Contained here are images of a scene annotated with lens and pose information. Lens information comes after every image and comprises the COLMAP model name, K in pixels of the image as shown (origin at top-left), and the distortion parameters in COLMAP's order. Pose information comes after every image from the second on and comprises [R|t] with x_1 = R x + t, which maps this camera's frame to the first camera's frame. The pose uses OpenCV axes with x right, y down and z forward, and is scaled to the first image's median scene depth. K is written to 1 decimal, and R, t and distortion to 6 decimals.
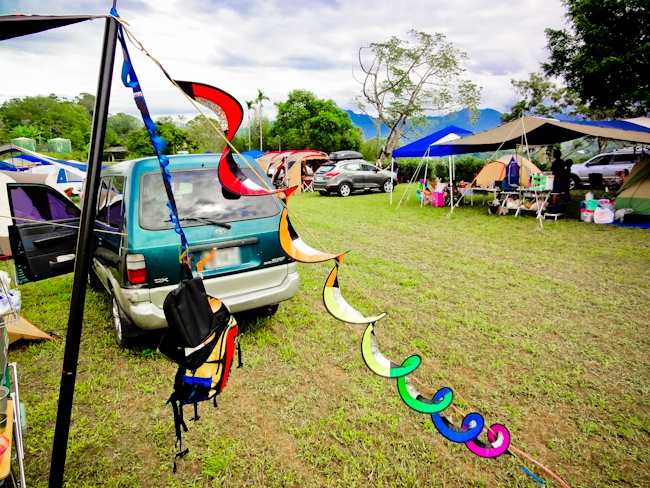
lens RADIAL K [[462.1, 0, 326.5], [0, 462.1, 247.2], [0, 0, 1]] dist [0.025701, -0.011692]
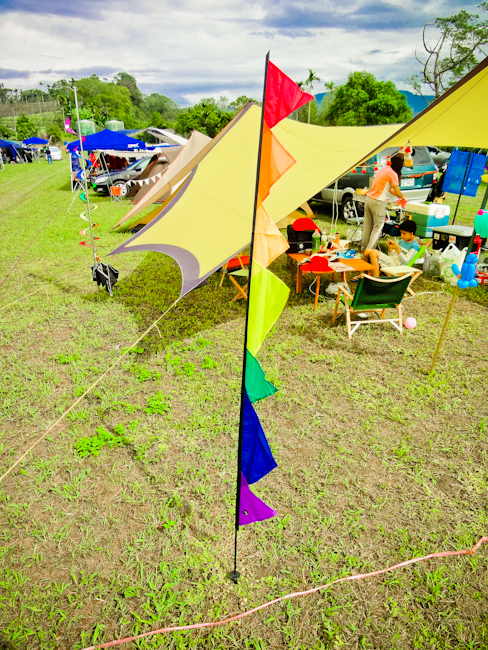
lens RADIAL K [[462.1, 0, 243.1], [0, 462.1, 323.7], [0, 0, 1]] dist [0.025701, -0.011692]
pose [[0.976092, 0.086302, -0.199492, -0.055454], [-0.048408, 0.981059, 0.187563, 0.035499], [0.211901, -0.173422, 0.961781, -0.170910]]
